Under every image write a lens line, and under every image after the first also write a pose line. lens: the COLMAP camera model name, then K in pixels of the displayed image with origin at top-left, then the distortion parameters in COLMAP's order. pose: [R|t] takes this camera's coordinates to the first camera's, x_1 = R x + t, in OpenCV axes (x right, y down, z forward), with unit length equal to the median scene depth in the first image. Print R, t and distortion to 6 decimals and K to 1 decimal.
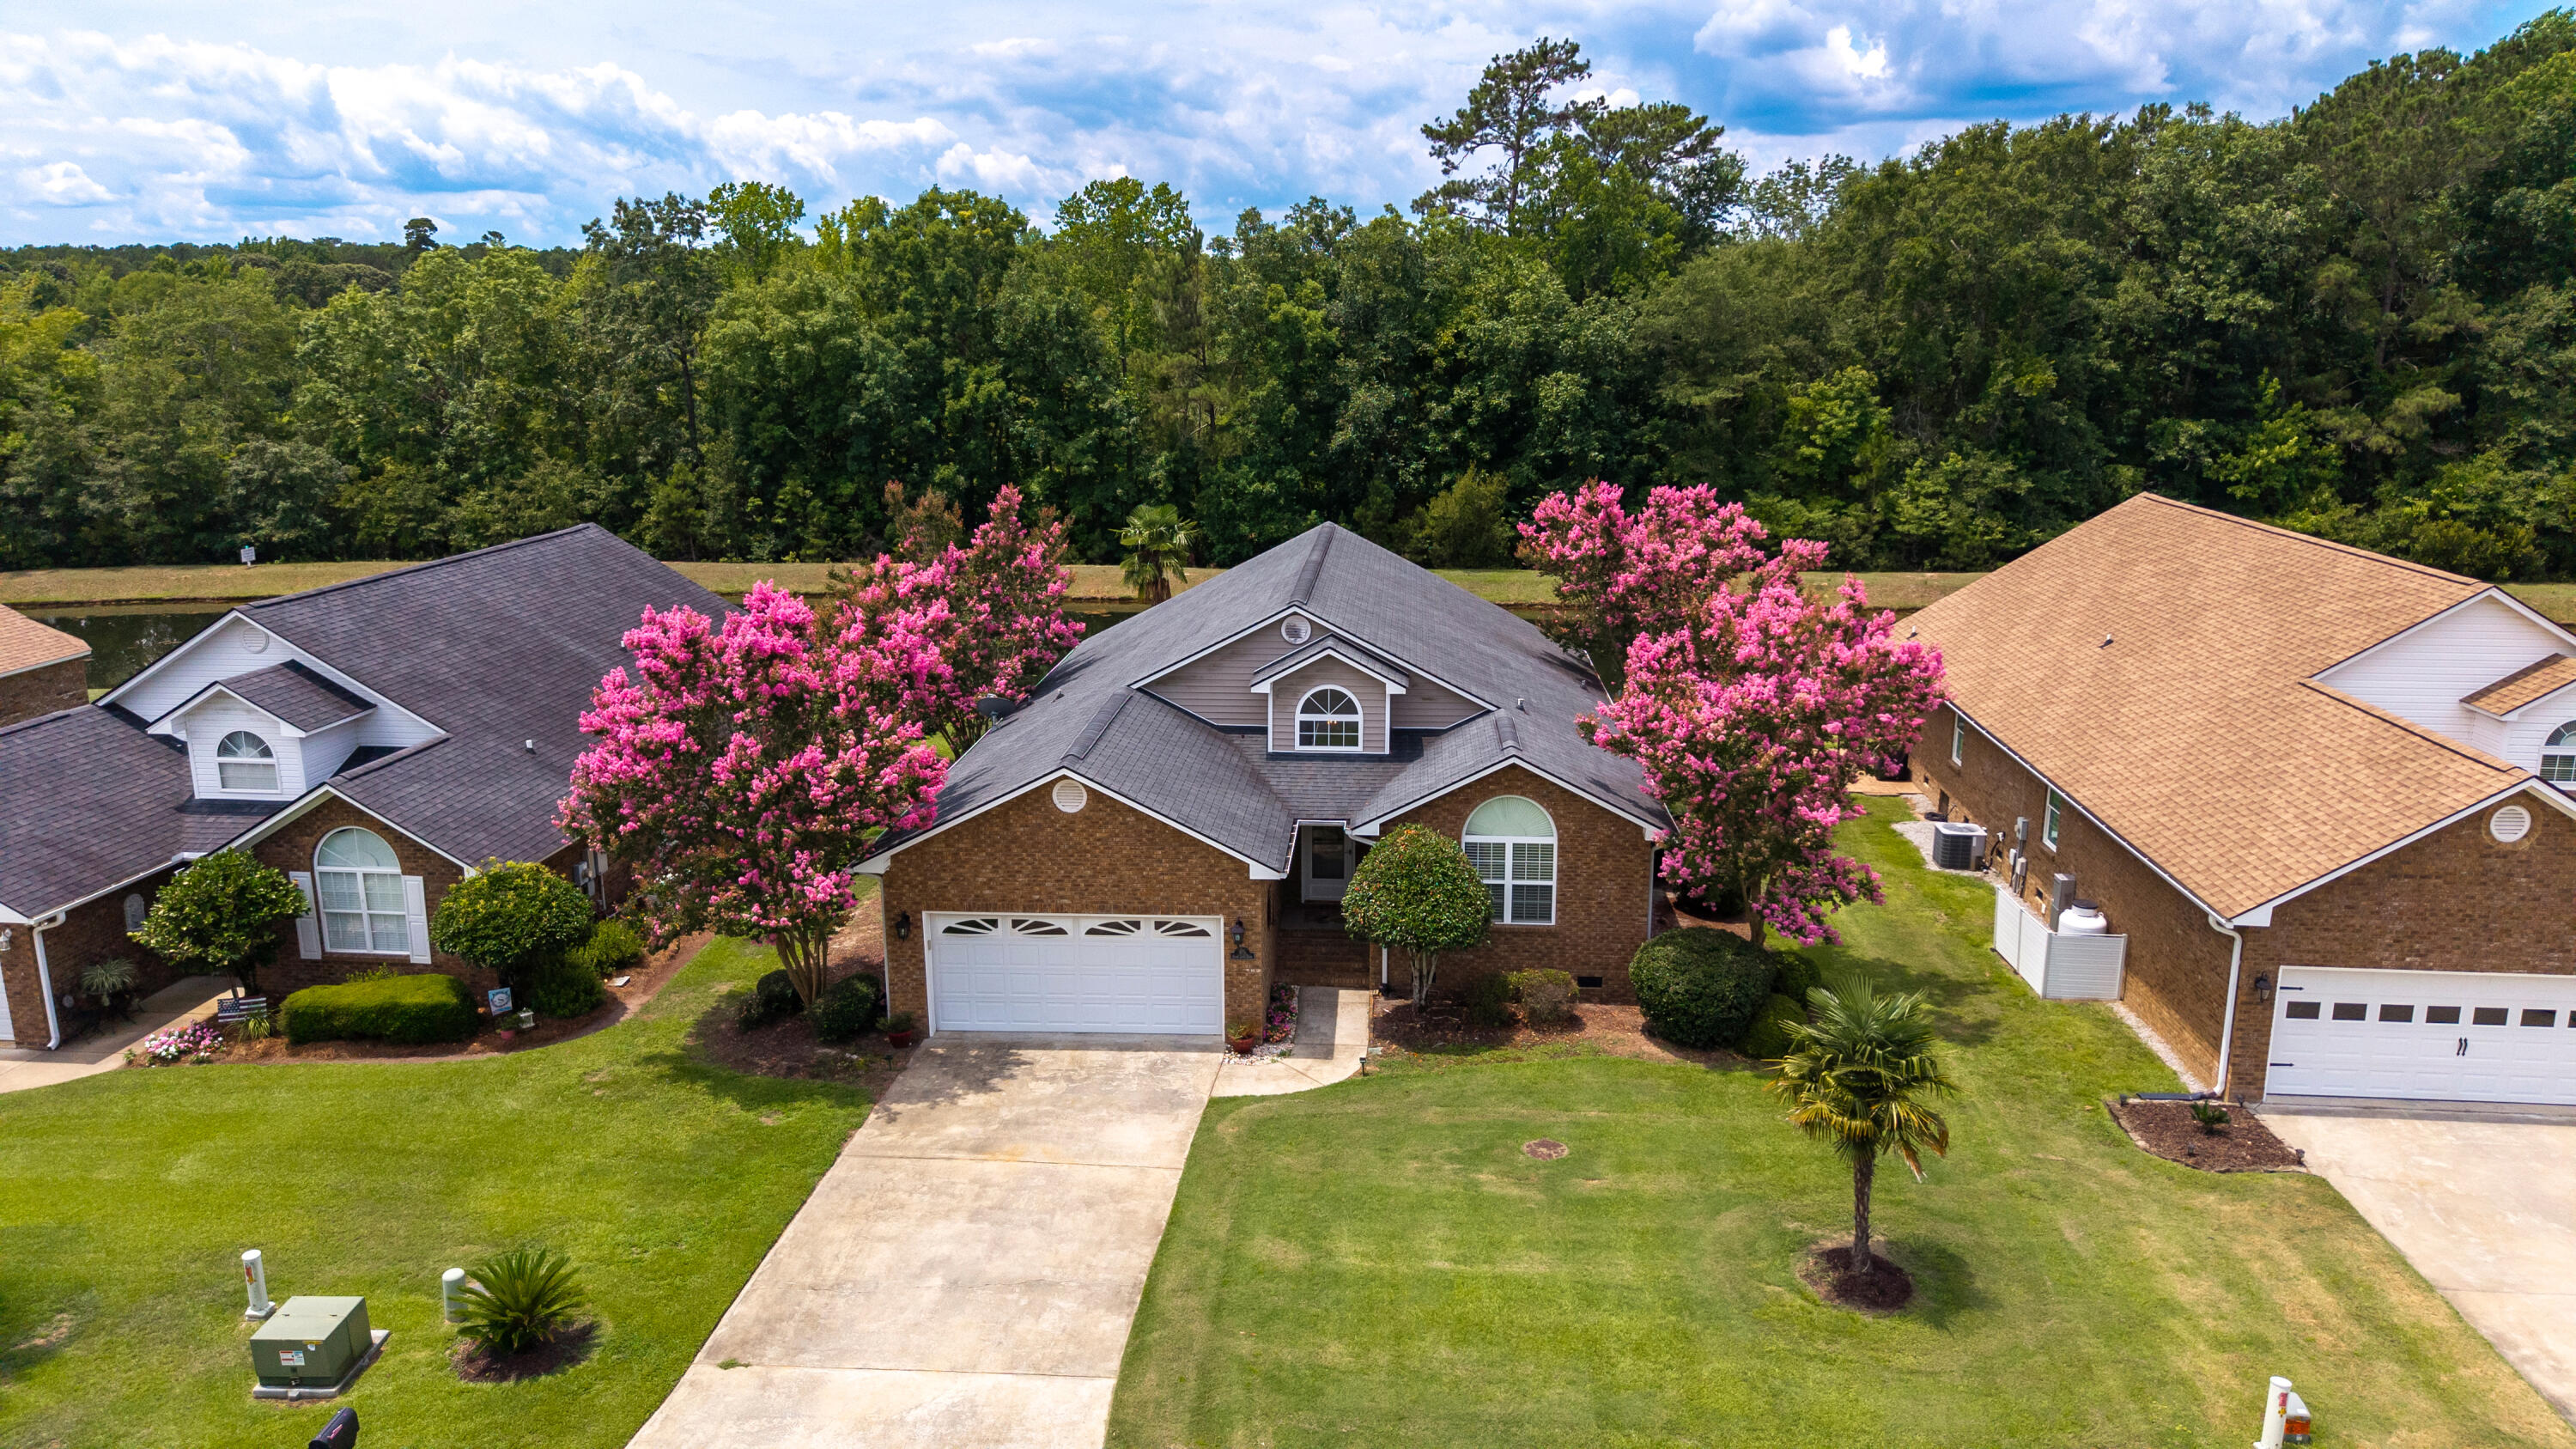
lens RADIAL K [[1746.5, 0, 1288.0], [0, 1746.5, 724.5], [0, 0, 1]] dist [0.050520, -0.001713]
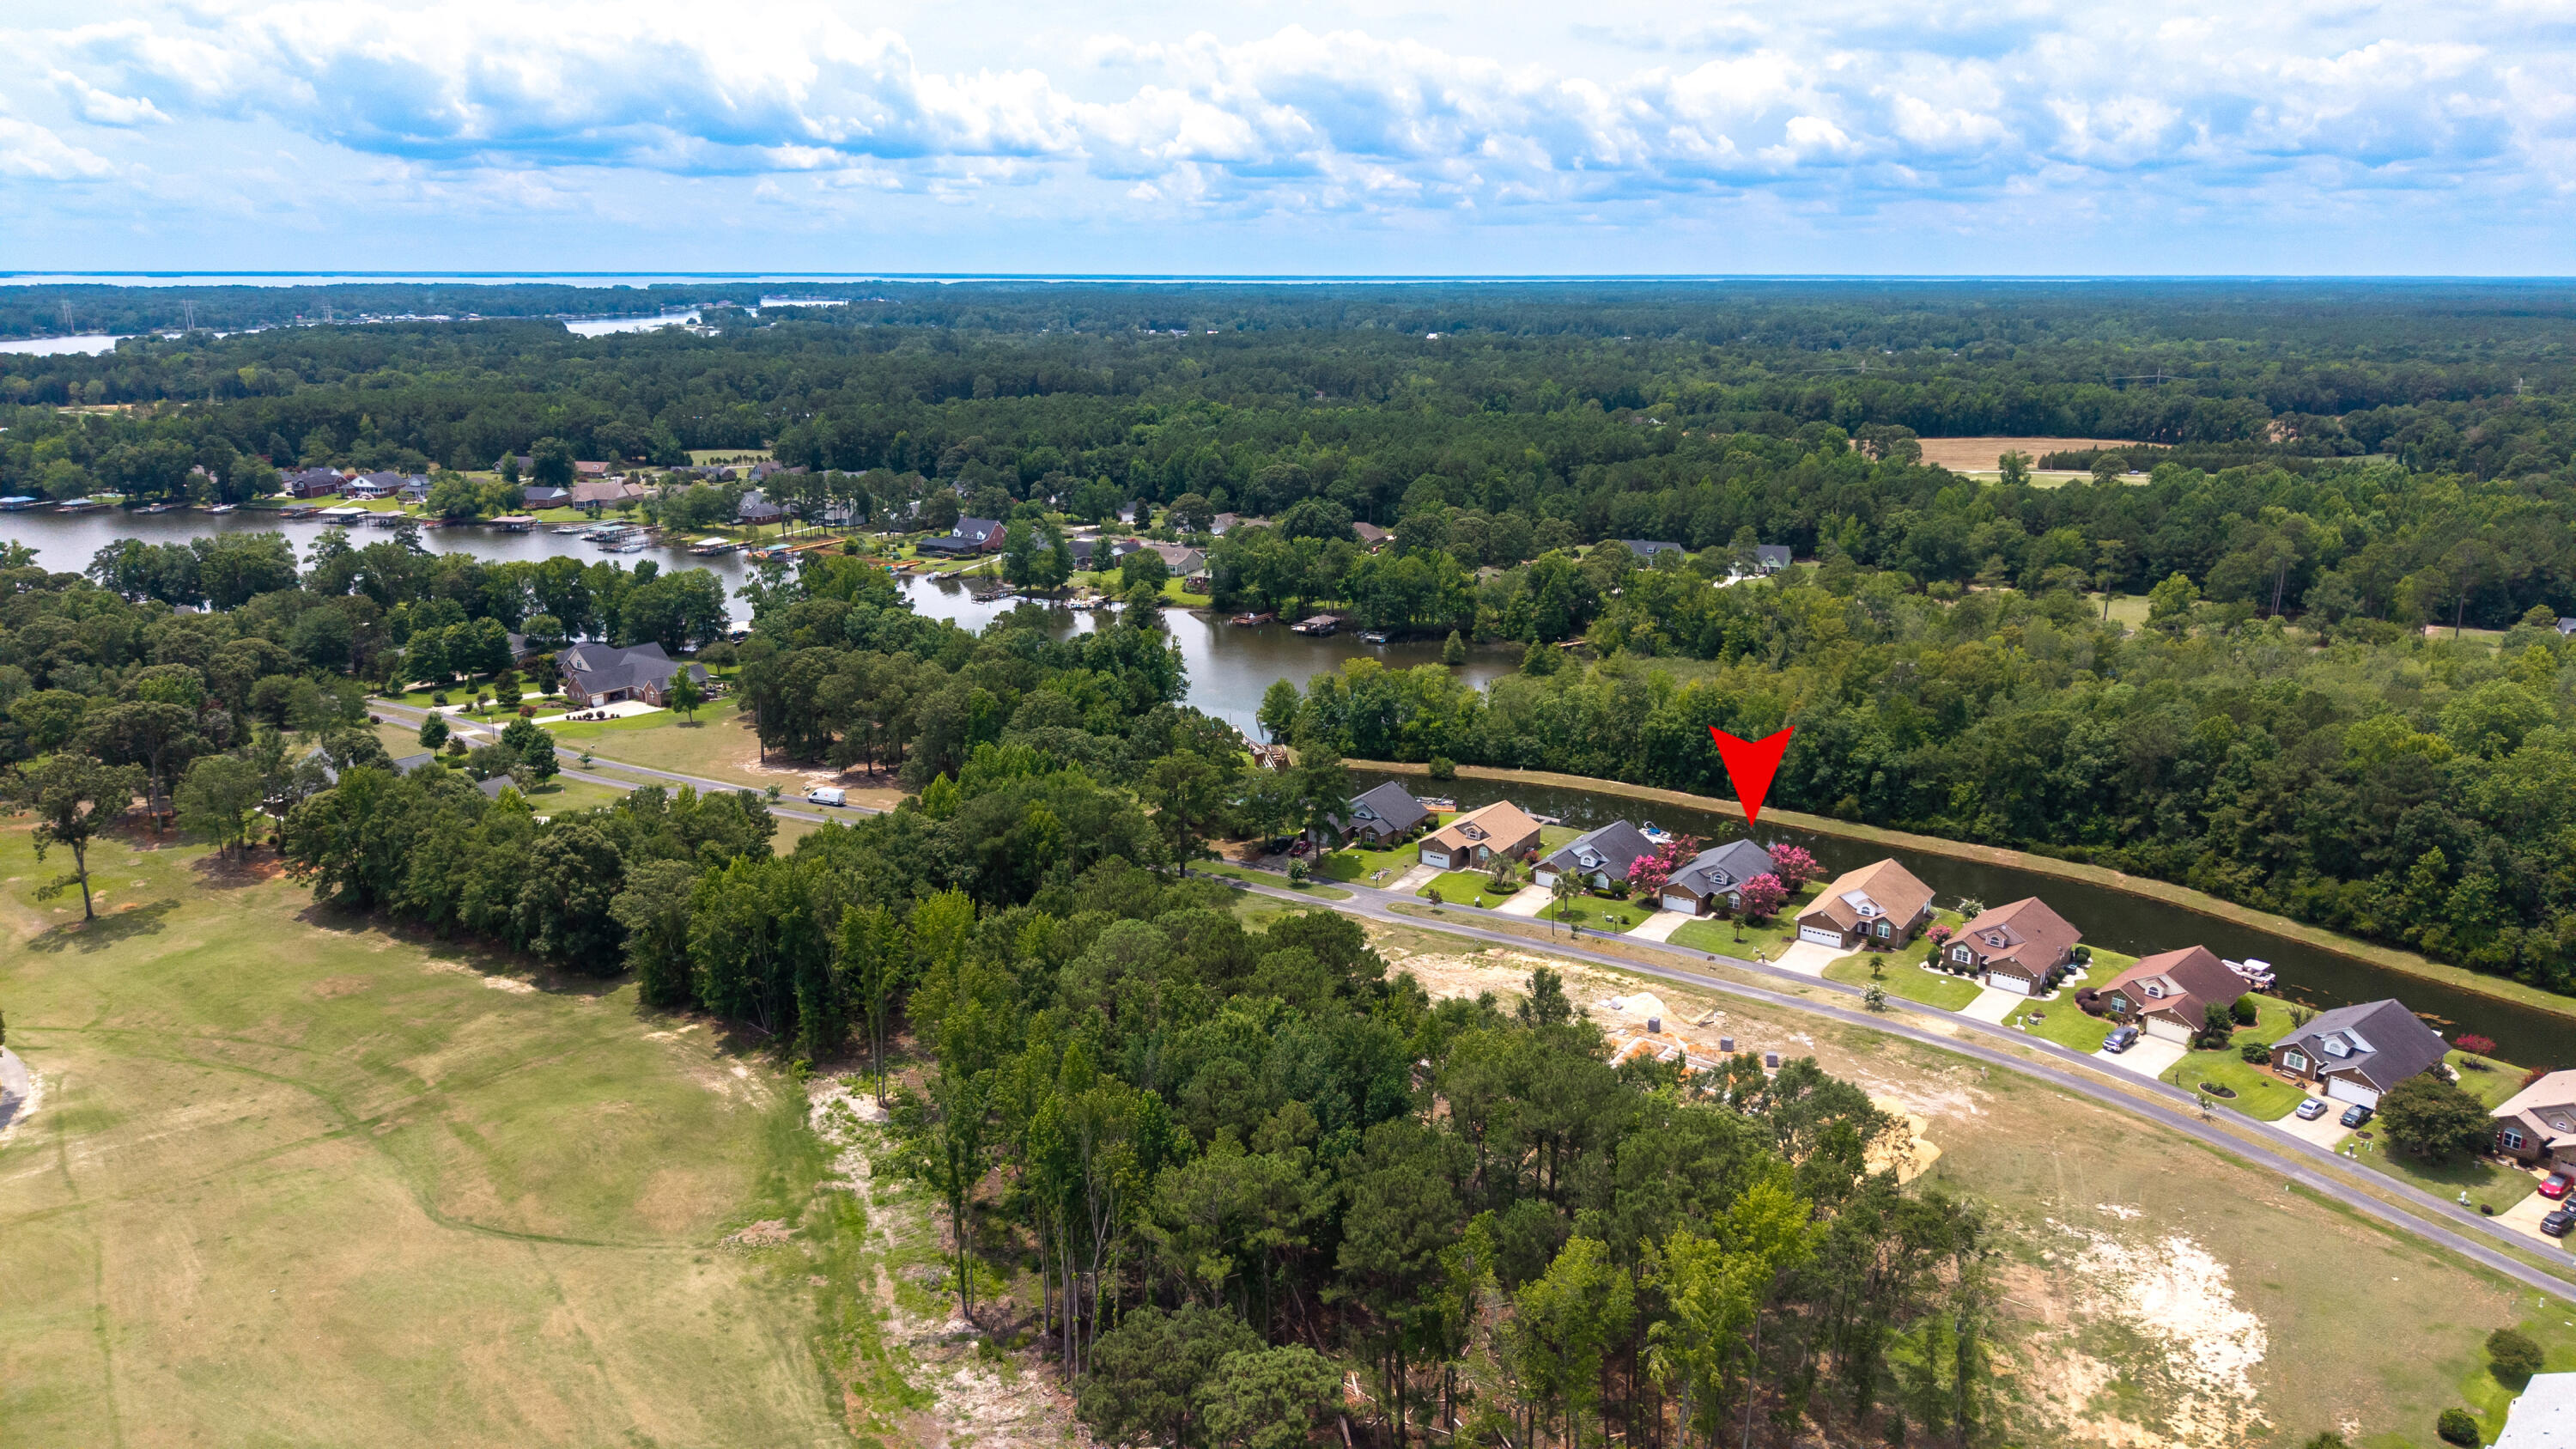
lens RADIAL K [[1746.5, 0, 1288.0], [0, 1746.5, 724.5], [0, 0, 1]] dist [0.050520, -0.001713]
pose [[0.878043, 0.128766, -0.460933, 1.862184], [-0.117836, 0.991641, 0.052555, -0.874067], [0.463848, 0.008169, 0.885877, -6.871610]]
